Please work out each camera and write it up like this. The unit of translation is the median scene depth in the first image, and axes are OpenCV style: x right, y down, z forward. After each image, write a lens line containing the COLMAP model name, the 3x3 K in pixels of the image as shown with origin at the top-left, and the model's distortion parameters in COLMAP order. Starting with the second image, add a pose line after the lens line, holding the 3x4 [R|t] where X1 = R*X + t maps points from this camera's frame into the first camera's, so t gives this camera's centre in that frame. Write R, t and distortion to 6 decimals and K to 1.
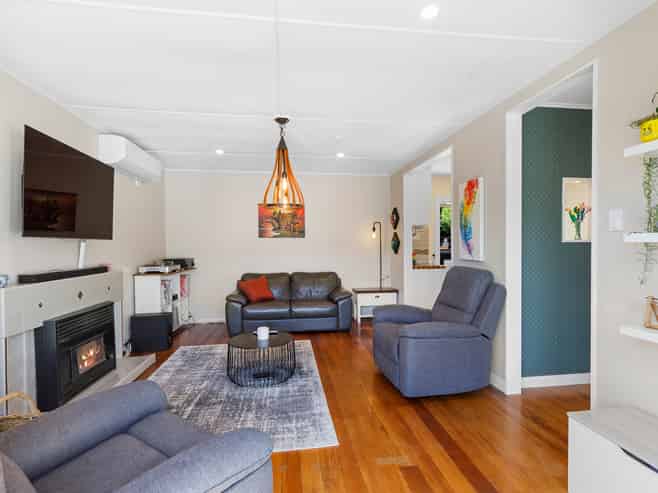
lens RADIAL K [[338.5, 0, 329.0], [0, 338.5, 246.5], [0, 0, 1]] dist [0.001492, 0.000659]
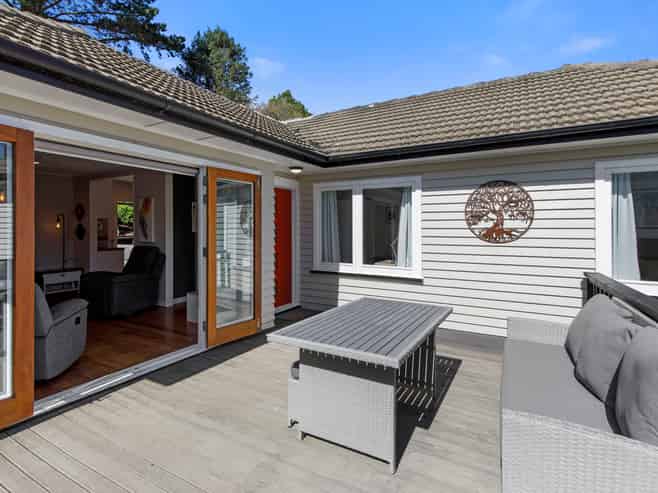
lens RADIAL K [[349.0, 0, 330.0], [0, 349.0, 227.2], [0, 0, 1]] dist [0.001029, 0.000153]
pose [[0.602922, 0.004574, 0.797787, -0.477018], [0.005573, 0.999935, -0.009946, -0.014497], [-0.797781, 0.010443, 0.602857, -0.905194]]
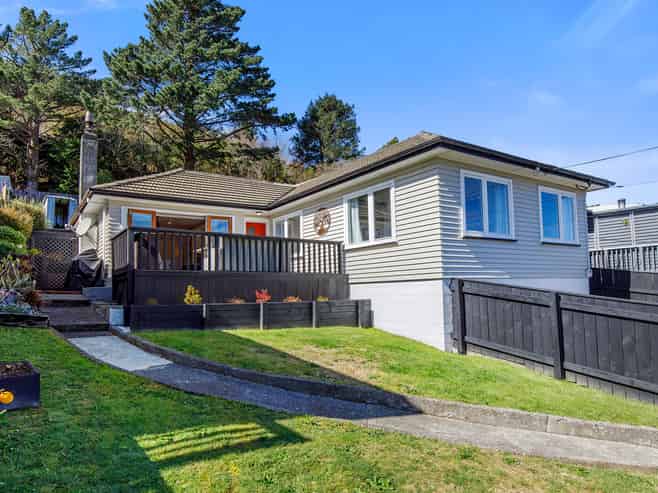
lens RADIAL K [[433.7, 0, 329.0], [0, 433.7, 246.5], [0, 0, 1]] dist [0.001731, 0.000232]
pose [[0.881311, 0.022301, 0.472010, -0.661426], [0.040080, 0.991758, -0.121691, 0.438198], [-0.470834, 0.126166, 0.873154, -3.146258]]
